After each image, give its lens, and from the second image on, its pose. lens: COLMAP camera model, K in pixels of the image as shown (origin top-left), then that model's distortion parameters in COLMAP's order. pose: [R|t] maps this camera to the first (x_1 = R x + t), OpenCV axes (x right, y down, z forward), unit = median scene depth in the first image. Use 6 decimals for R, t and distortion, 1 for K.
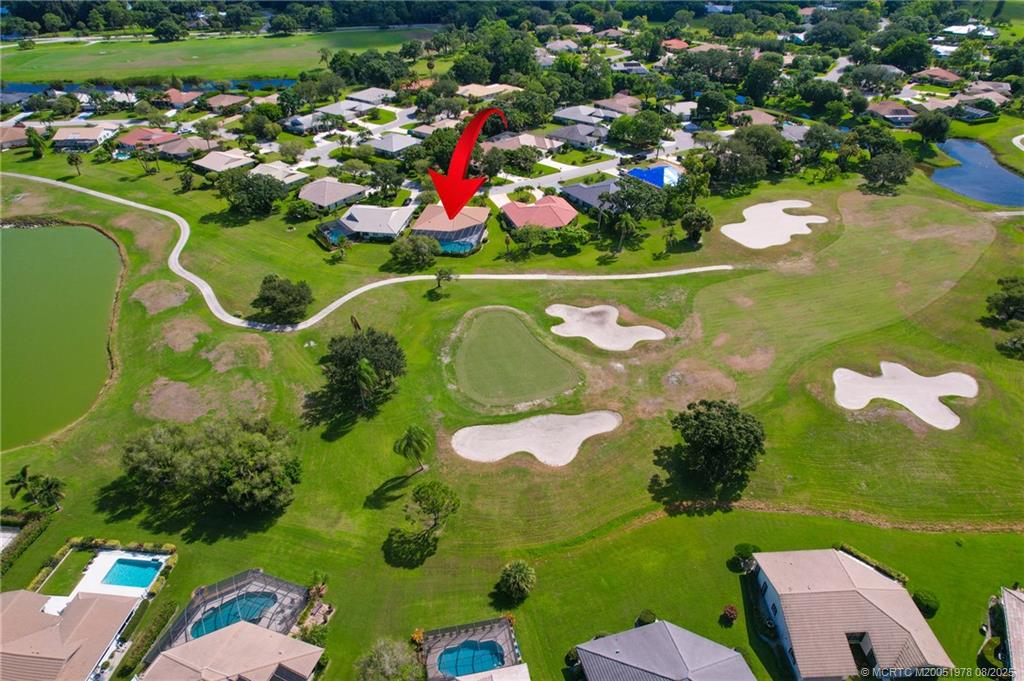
lens RADIAL K [[664.9, 0, 512.0], [0, 664.9, 340.5], [0, 0, 1]] dist [-0.104090, 0.092443]
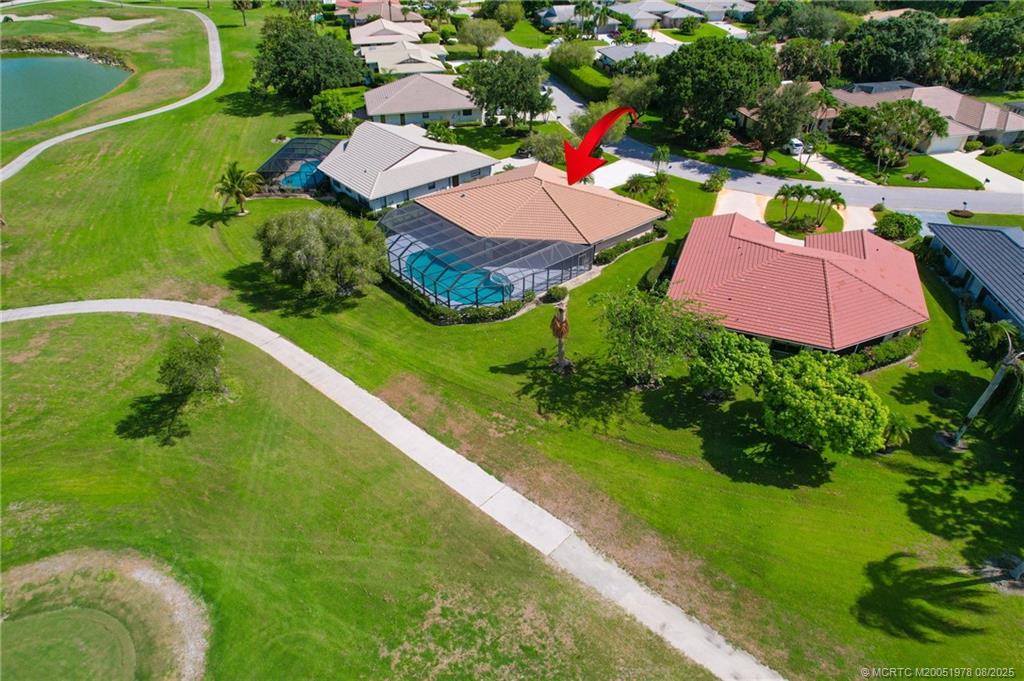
lens RADIAL K [[664.9, 0, 512.0], [0, 664.9, 340.5], [0, 0, 1]] dist [-0.104090, 0.092443]
pose [[0.762742, 0.372259, -0.528818, 0.119813], [-0.368007, 0.922252, 0.118419, -0.163076], [0.531785, 0.104286, 0.840434, 0.737707]]
